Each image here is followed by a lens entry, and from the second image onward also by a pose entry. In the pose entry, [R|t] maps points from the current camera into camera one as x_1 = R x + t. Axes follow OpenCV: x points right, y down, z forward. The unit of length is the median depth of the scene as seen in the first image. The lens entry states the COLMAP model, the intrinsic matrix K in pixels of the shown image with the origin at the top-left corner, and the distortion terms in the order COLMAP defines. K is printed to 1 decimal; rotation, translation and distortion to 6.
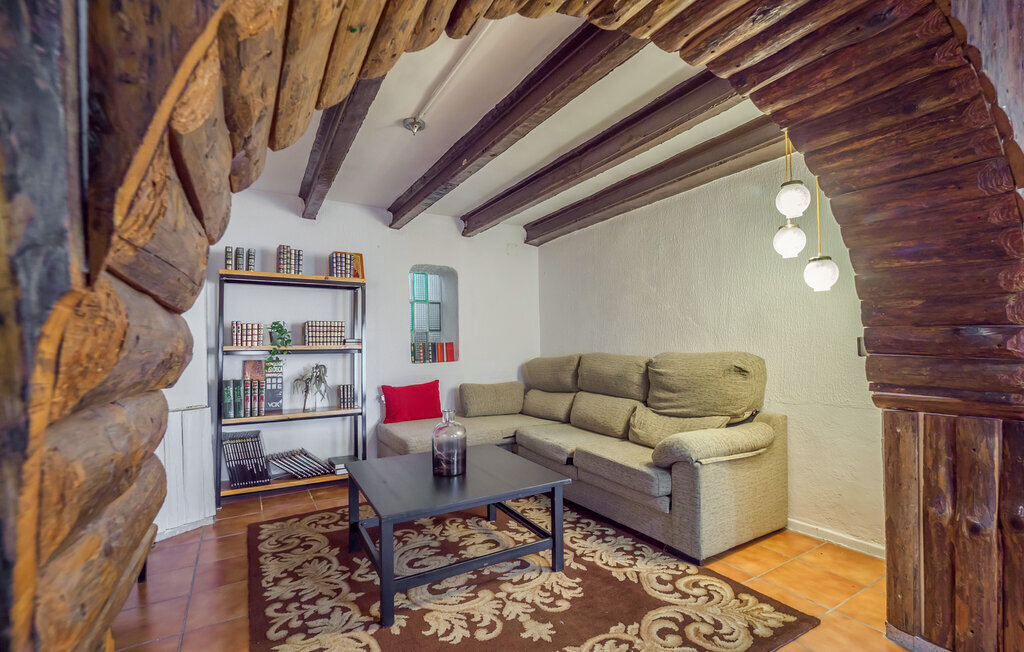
lens RADIAL K [[463.2, 0, 515.4], [0, 463.2, 348.4], [0, 0, 1]] dist [-0.000025, -0.000286]
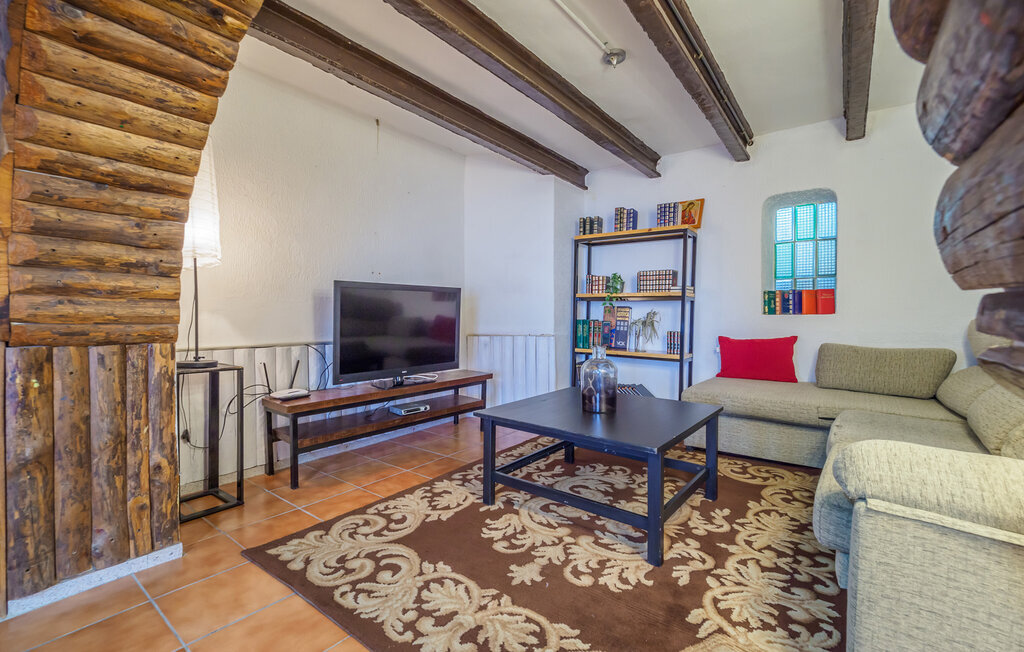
lens RADIAL K [[429.9, 0, 512.0], [0, 429.9, 326.0], [0, 0, 1]] dist [-0.000759, -0.000368]
pose [[0.379761, 0.045222, -0.923979, 0.605810], [-0.024951, 0.998942, 0.038636, 0.061735], [0.924748, 0.008382, 0.380488, 0.481483]]
